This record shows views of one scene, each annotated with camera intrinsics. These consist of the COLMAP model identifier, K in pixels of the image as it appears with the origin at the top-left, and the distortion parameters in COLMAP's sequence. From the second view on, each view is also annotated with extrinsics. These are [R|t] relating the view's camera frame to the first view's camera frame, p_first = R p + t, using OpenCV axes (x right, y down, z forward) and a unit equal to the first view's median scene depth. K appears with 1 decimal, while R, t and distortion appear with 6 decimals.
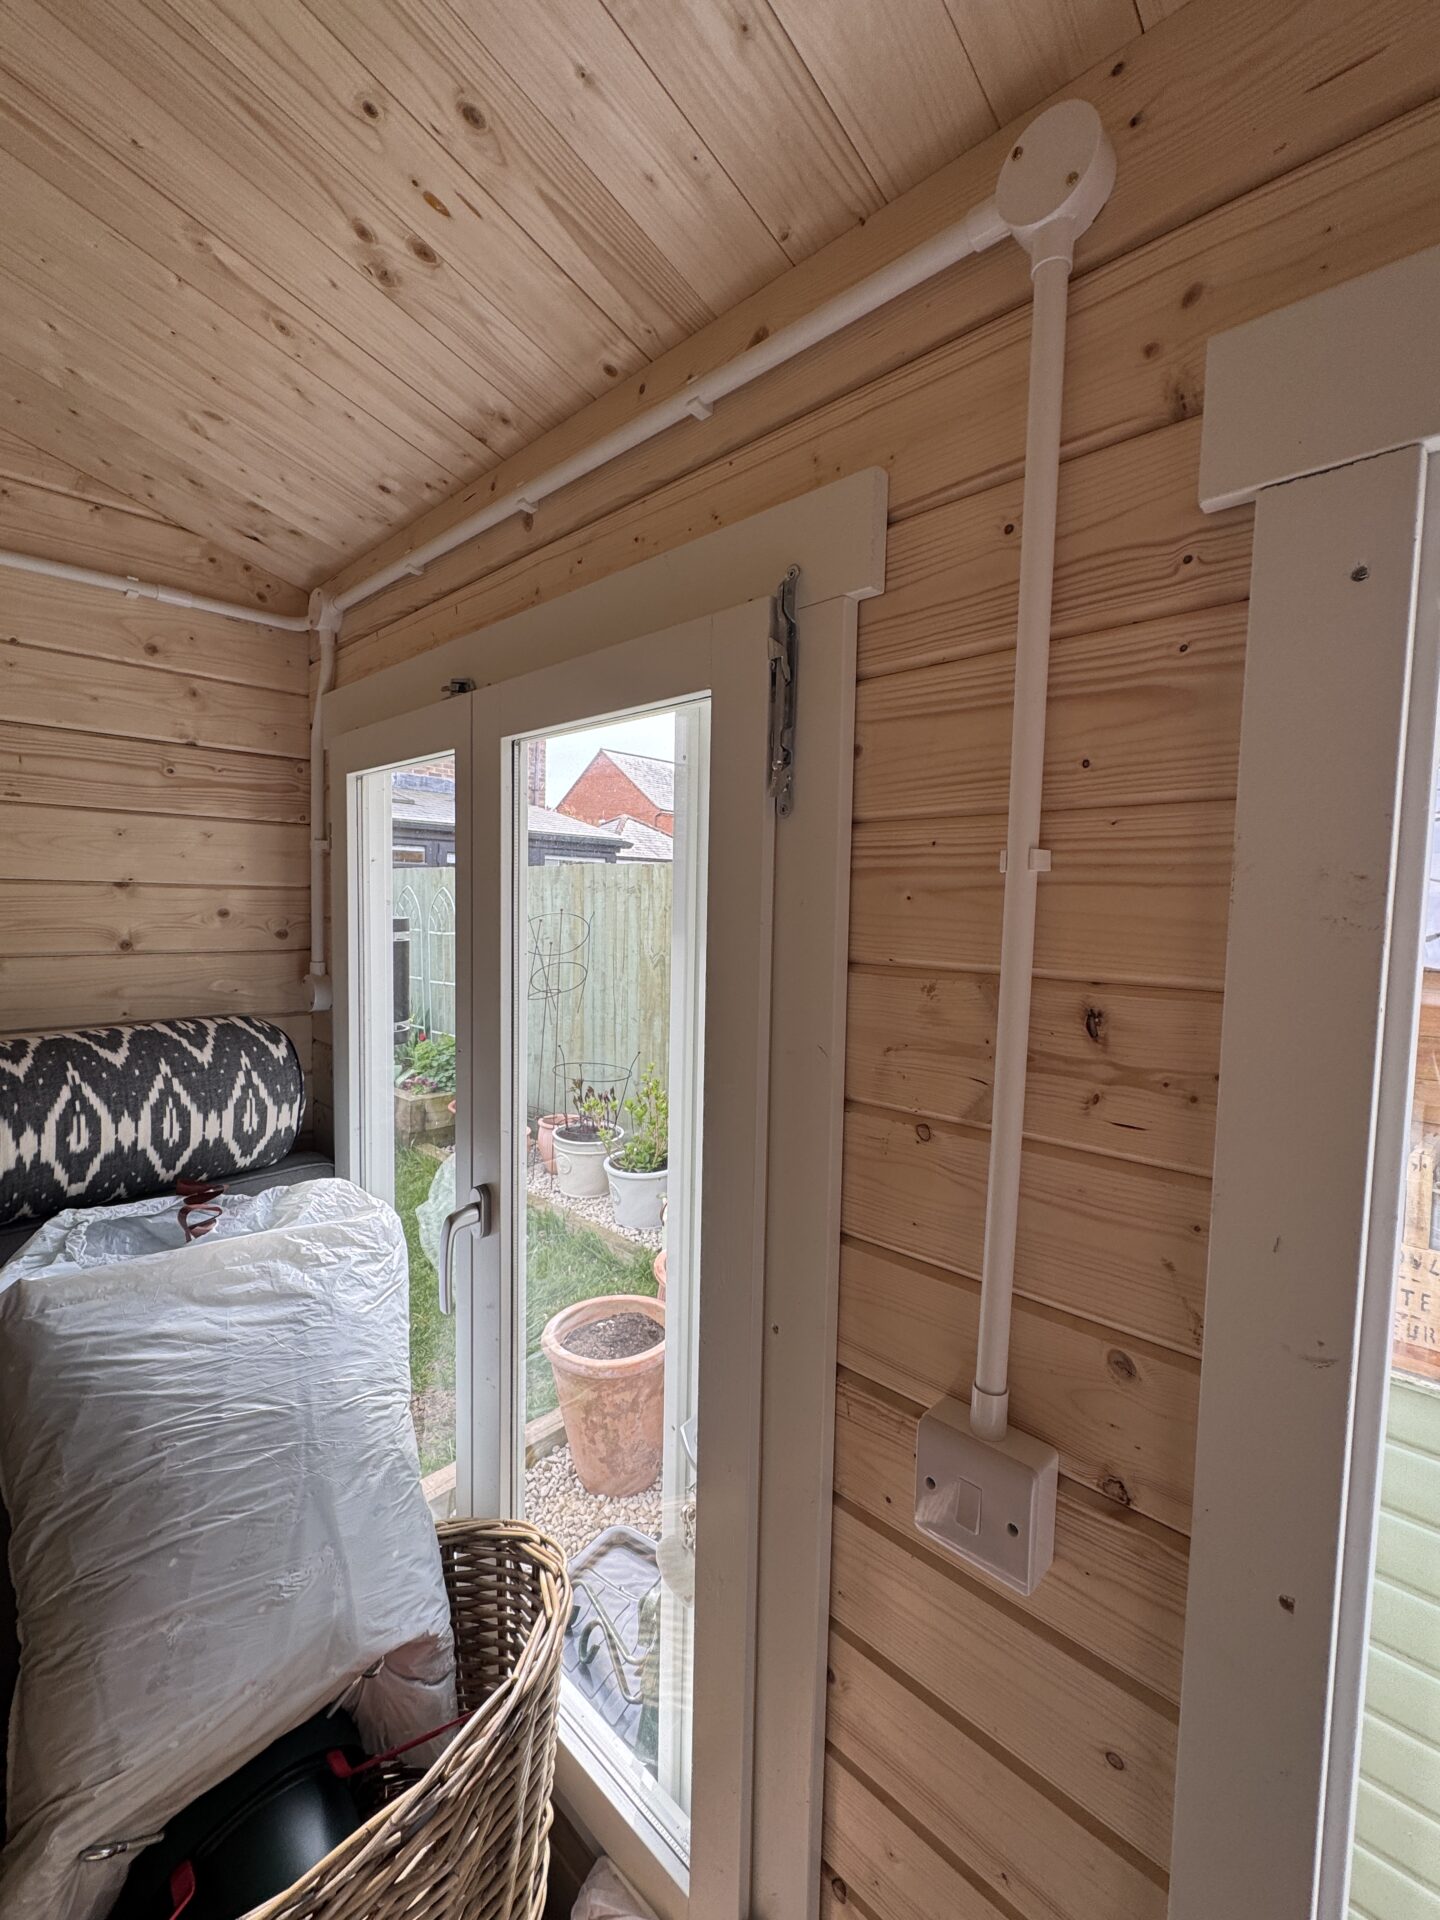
lens RADIAL K [[828.7, 0, 720.0], [0, 828.7, 960.0], [0, 0, 1]] dist [-0.017208, 0.000143]
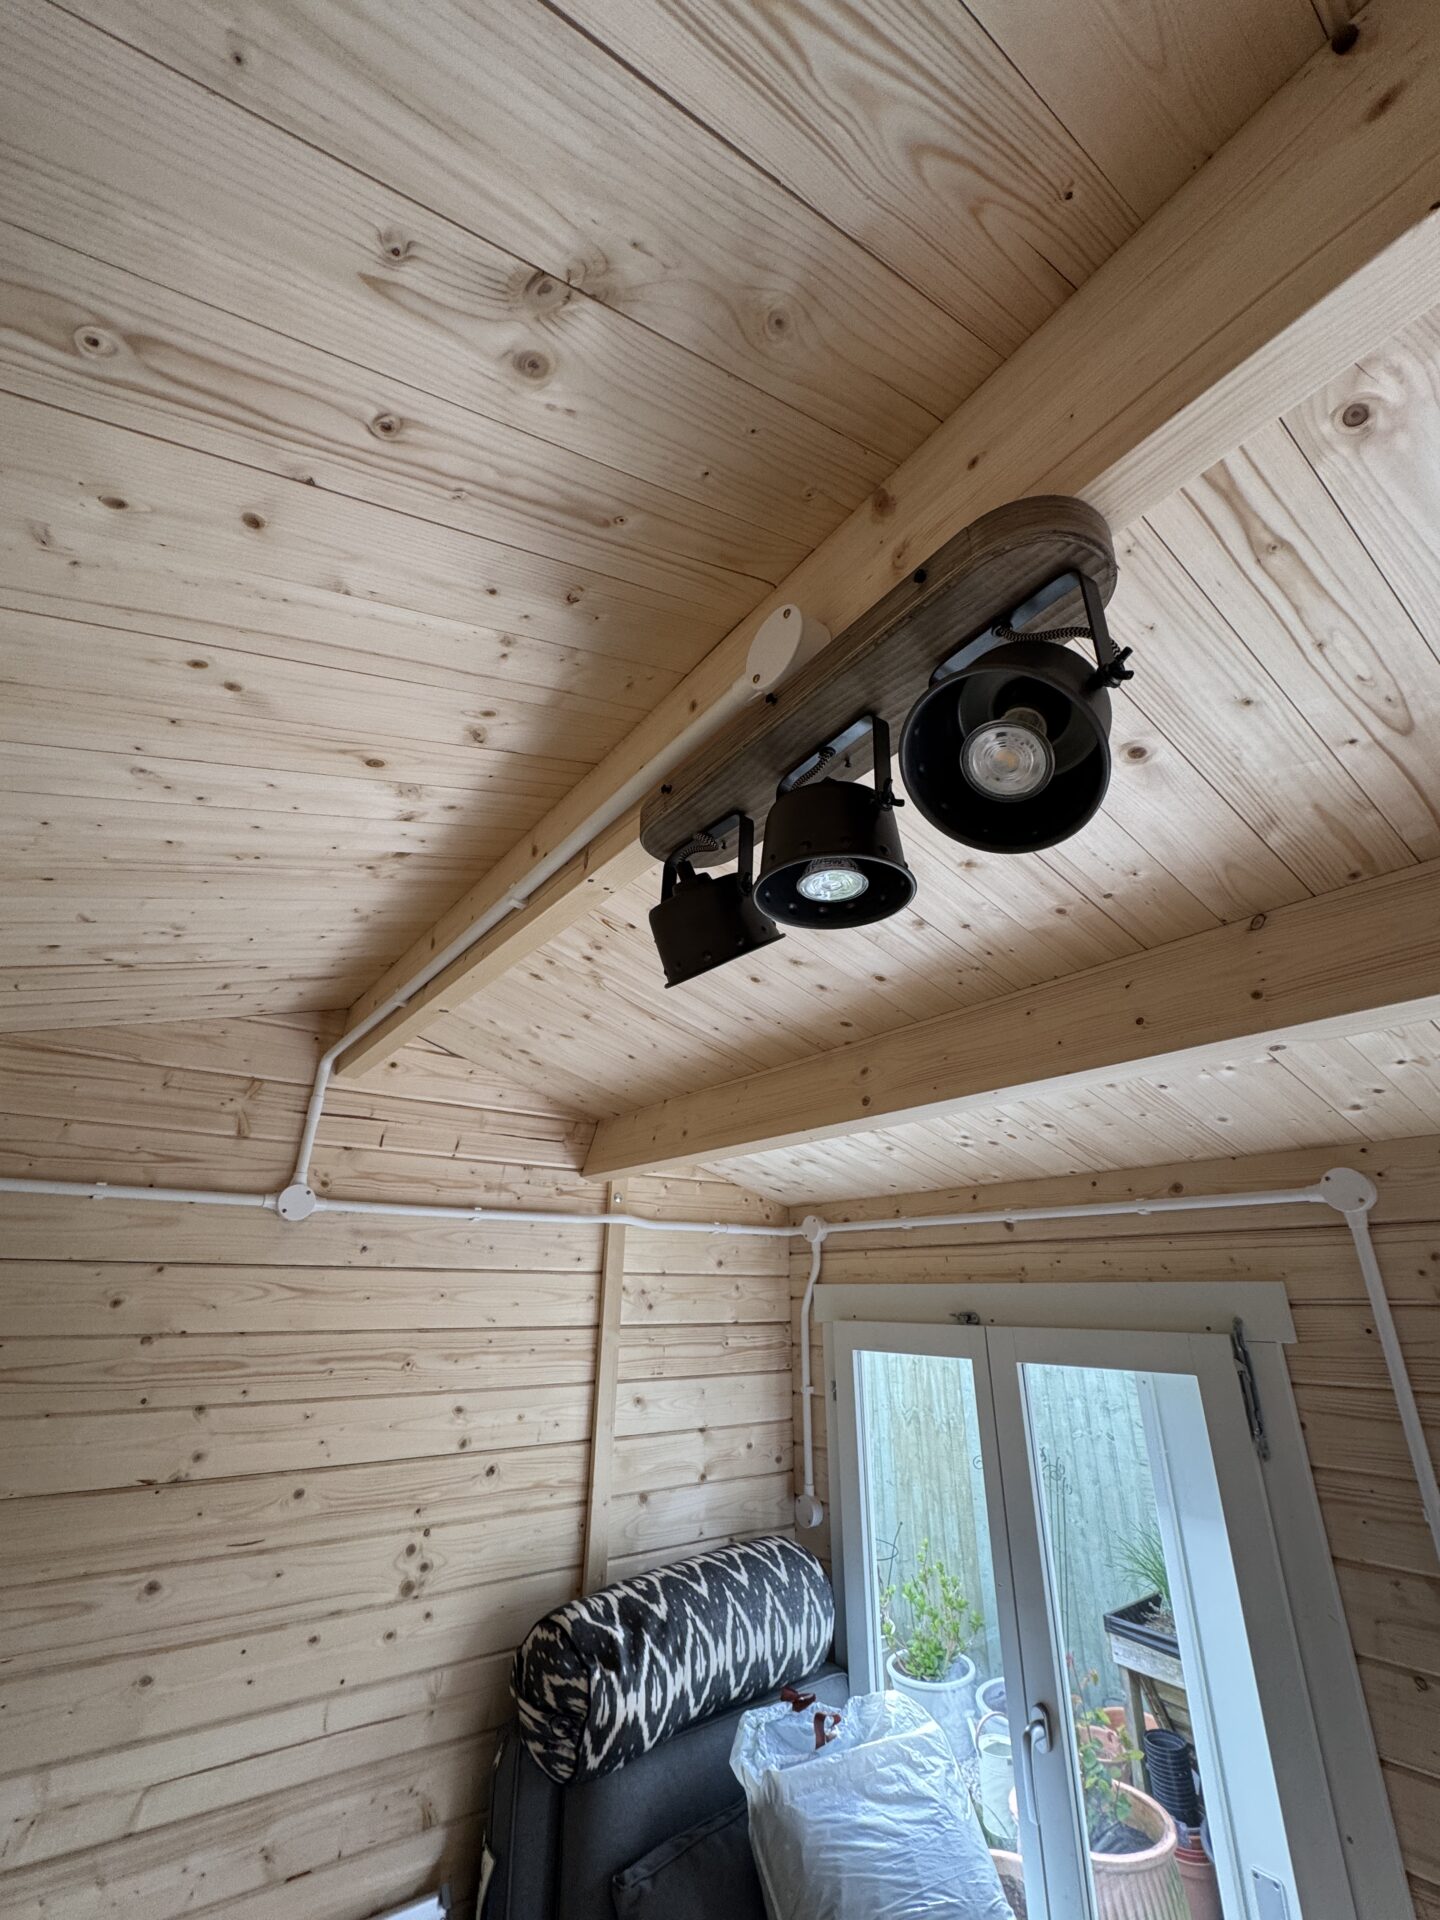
lens RADIAL K [[824.4, 0, 720.0], [0, 824.4, 960.0], [0, 0, 1]] dist [-0.002210, -0.000051]
pose [[0.984278, -0.083221, -0.155794, -0.505194], [0.004643, 0.893932, -0.448179, -0.240077], [0.176568, 0.440409, 0.880263, -0.907287]]
